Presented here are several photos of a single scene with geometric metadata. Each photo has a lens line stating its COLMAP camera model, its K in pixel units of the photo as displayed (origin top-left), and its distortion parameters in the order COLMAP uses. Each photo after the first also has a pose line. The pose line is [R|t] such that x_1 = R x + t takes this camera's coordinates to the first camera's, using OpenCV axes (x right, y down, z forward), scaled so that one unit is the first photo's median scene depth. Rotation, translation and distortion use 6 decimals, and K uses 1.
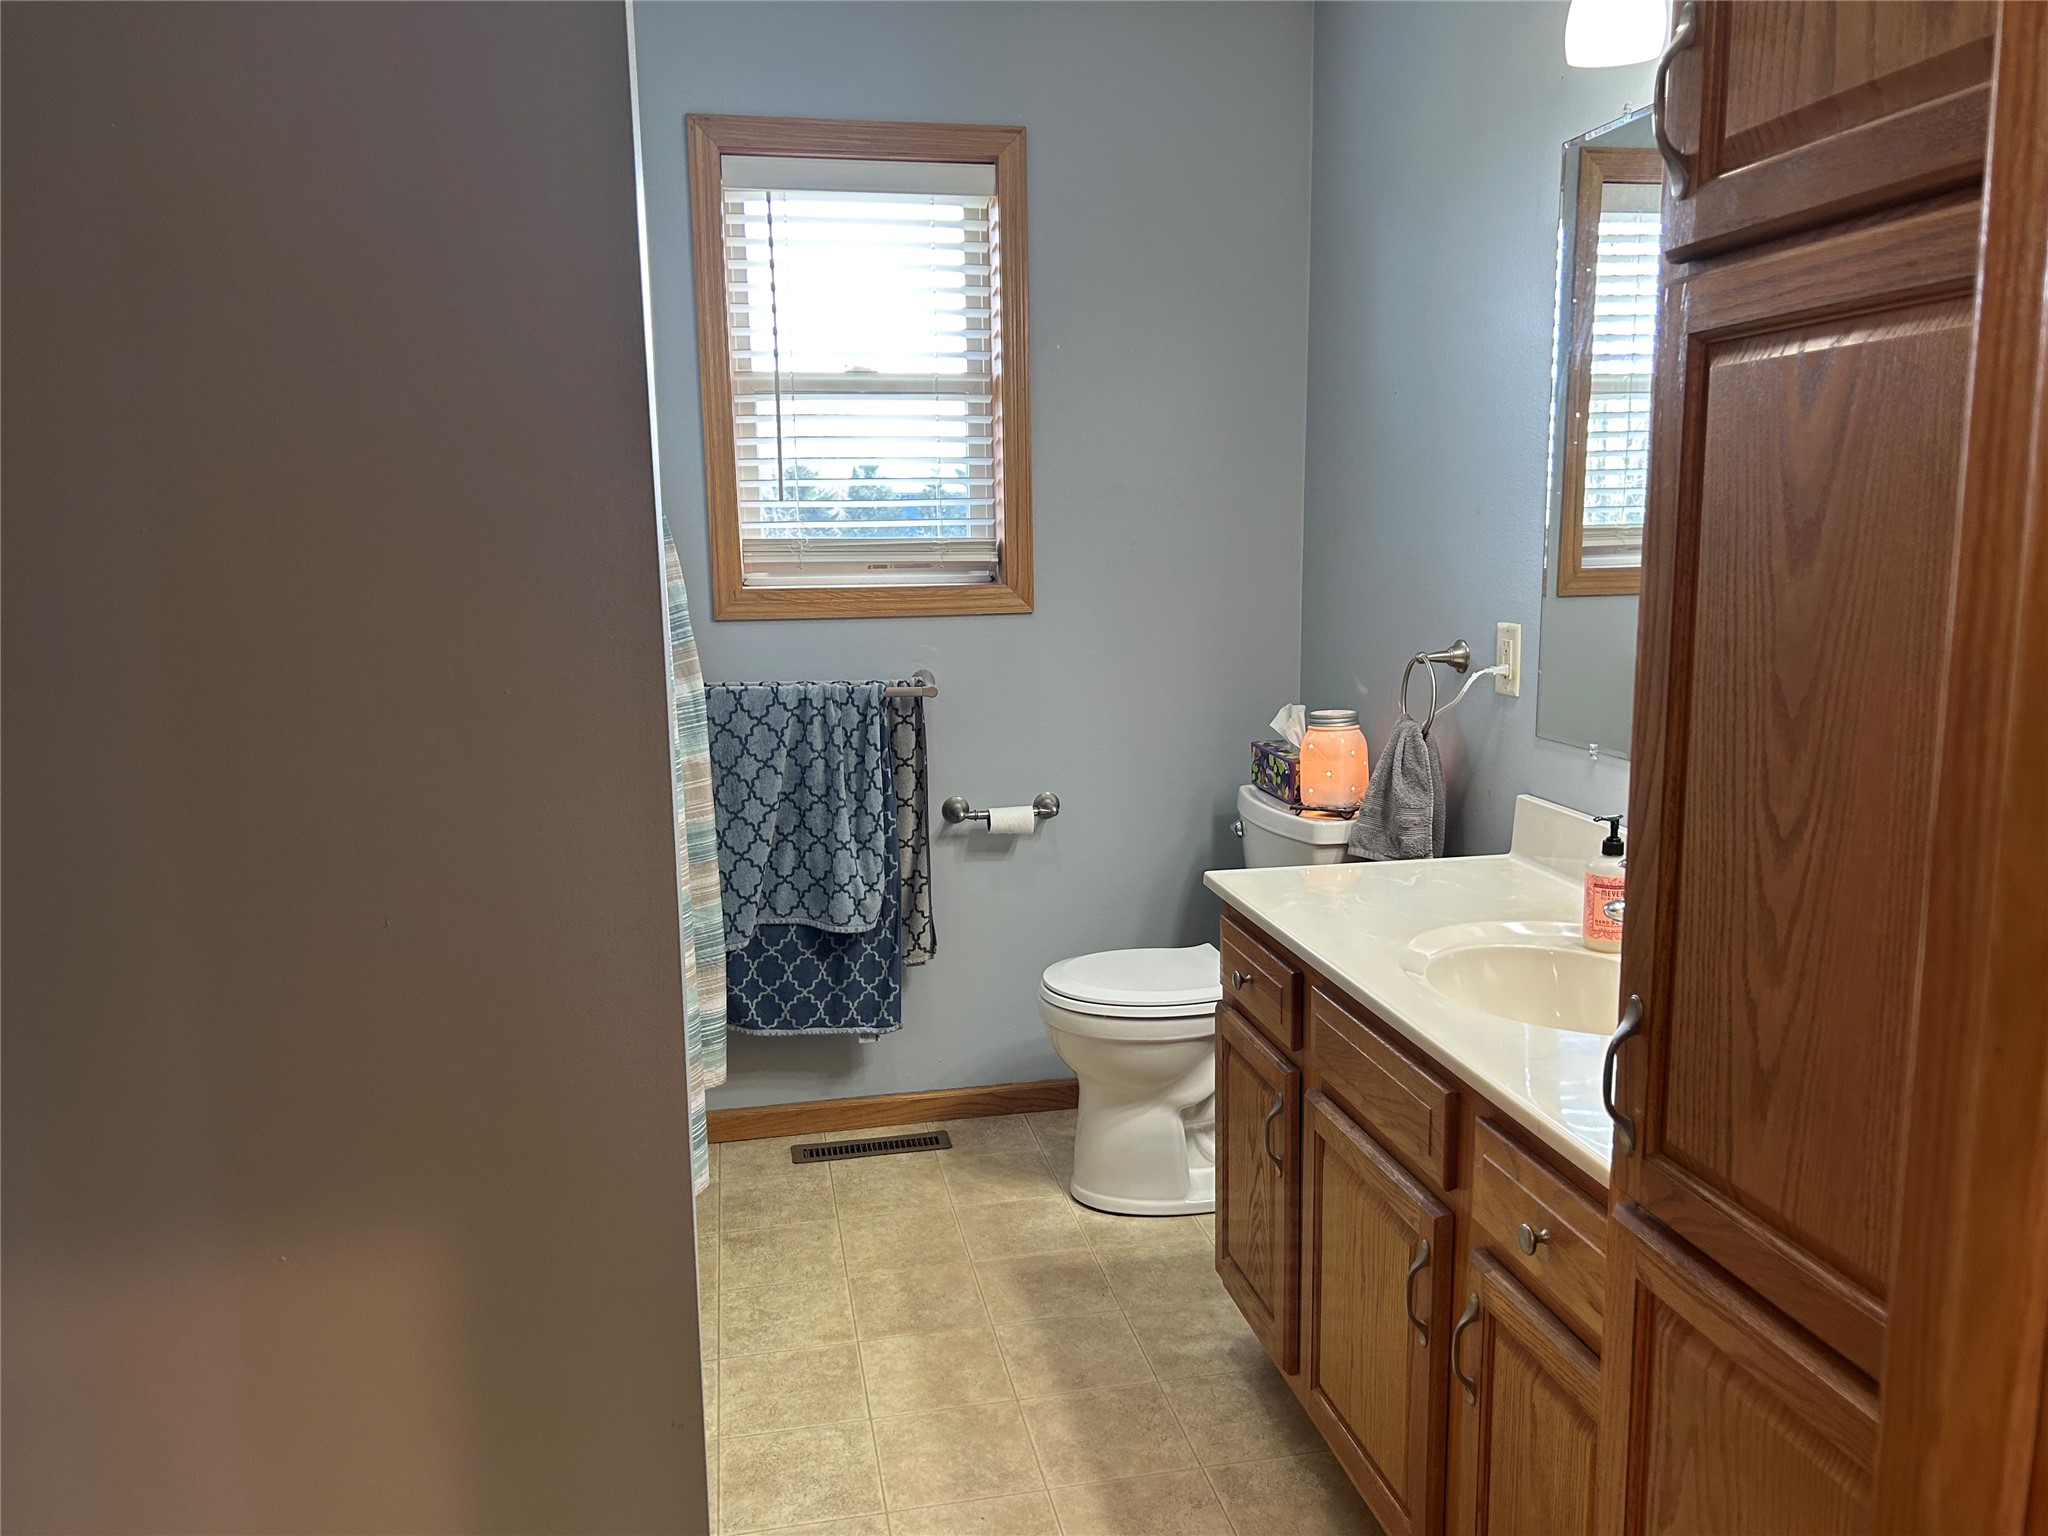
lens RADIAL K [[1521.8, 0, 1046.1], [0, 1521.8, 774.0], [0, 0, 1]] dist [0.193632, -0.419393]
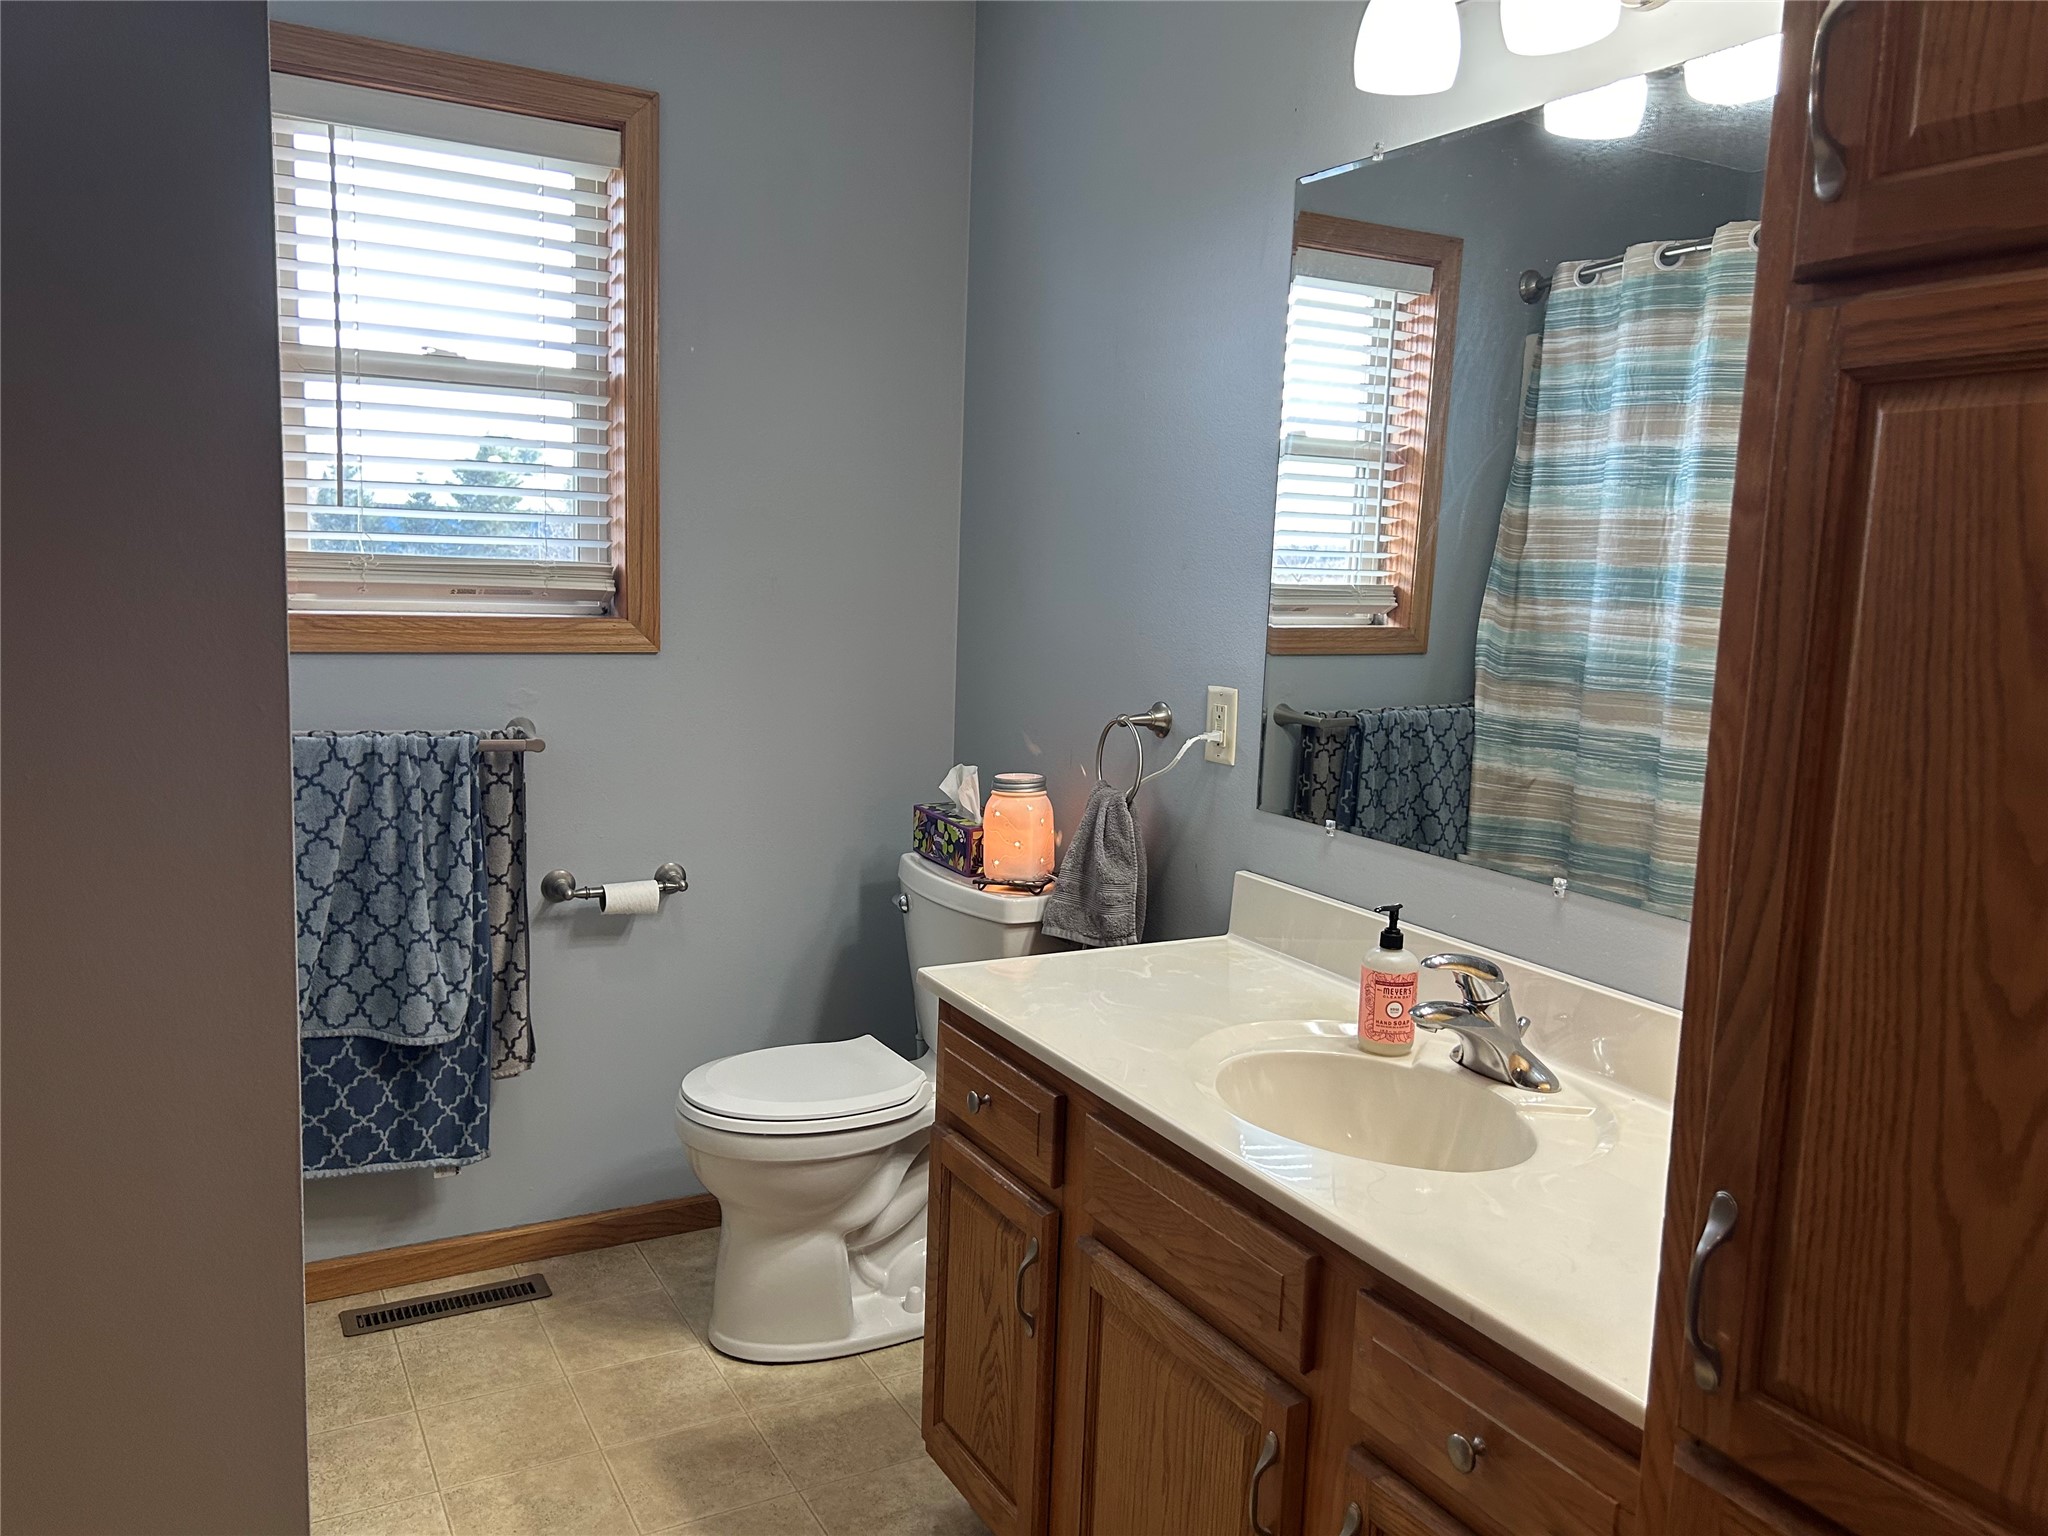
lens RADIAL K [[1543.0, 0, 1035.9], [0, 1543.0, 765.6], [0, 0, 1]] dist [0.069720, -0.080235]
pose [[0.953677, 0.006481, 0.300762, -0.073877], [0.001960, 0.999613, -0.027755, -0.020110], [-0.300825, 0.027059, 0.953295, 0.125208]]
